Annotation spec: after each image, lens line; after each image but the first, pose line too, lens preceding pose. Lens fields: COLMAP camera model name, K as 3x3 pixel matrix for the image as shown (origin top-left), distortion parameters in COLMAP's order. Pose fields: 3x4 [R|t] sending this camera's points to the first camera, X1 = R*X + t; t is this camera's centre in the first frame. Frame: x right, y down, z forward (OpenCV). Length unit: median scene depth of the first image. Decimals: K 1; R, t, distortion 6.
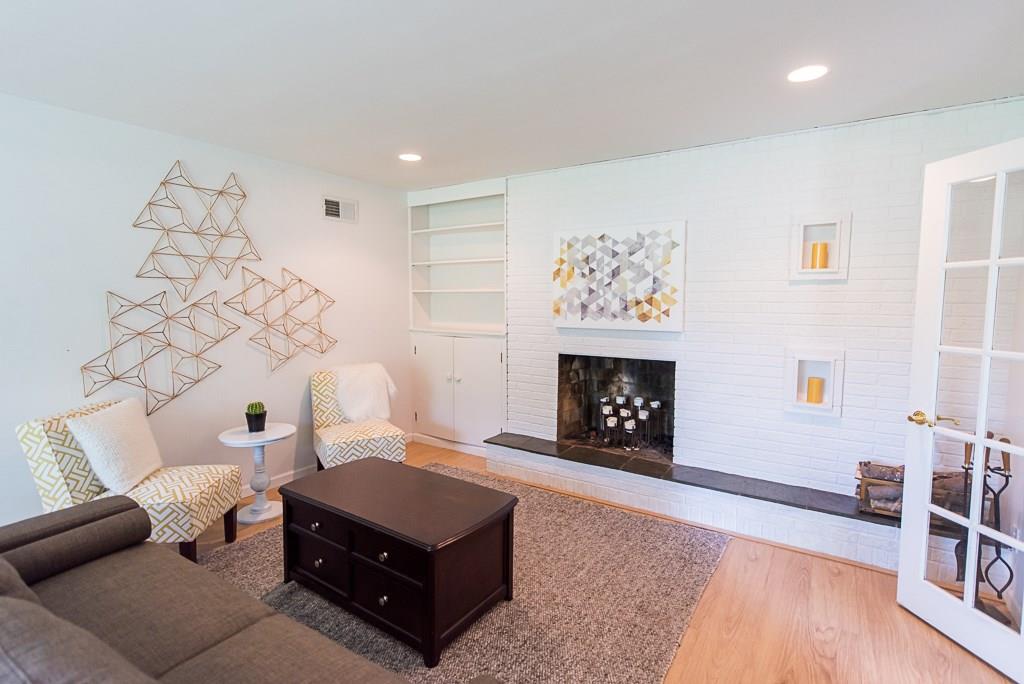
lens RADIAL K [[488.3, 0, 516.1], [0, 488.3, 342.8], [0, 0, 1]] dist [0.017704, -0.002910]
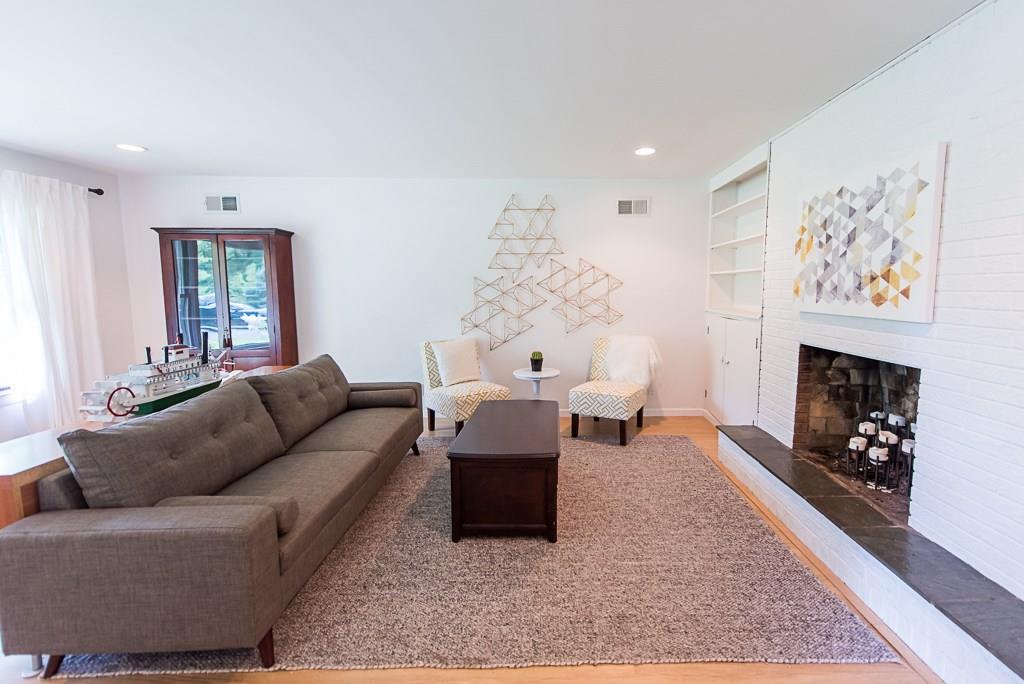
lens RADIAL K [[434.5, 0, 555.3], [0, 434.5, 332.2], [0, 0, 1]] dist [0.008106, -0.000626]
pose [[0.567867, 0.081997, -0.819026, 0.502867], [-0.072313, 0.996148, 0.049592, -0.003849], [0.819938, 0.031065, 0.571609, 0.275550]]
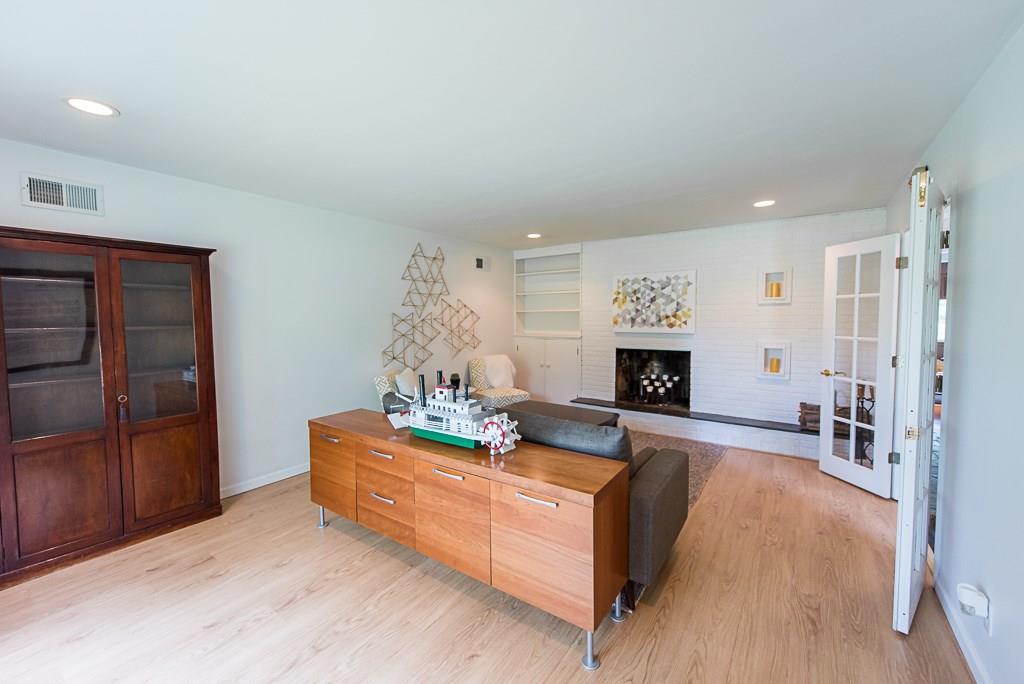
lens RADIAL K [[400.3, 0, 506.6], [0, 400.3, 338.8], [0, 0, 1]] dist [0.009361, -0.001208]
pose [[0.998565, -0.004587, -0.053360, -0.236168], [0.002703, 0.999372, -0.035335, 0.042147], [0.053489, 0.035140, 0.997950, -0.424719]]
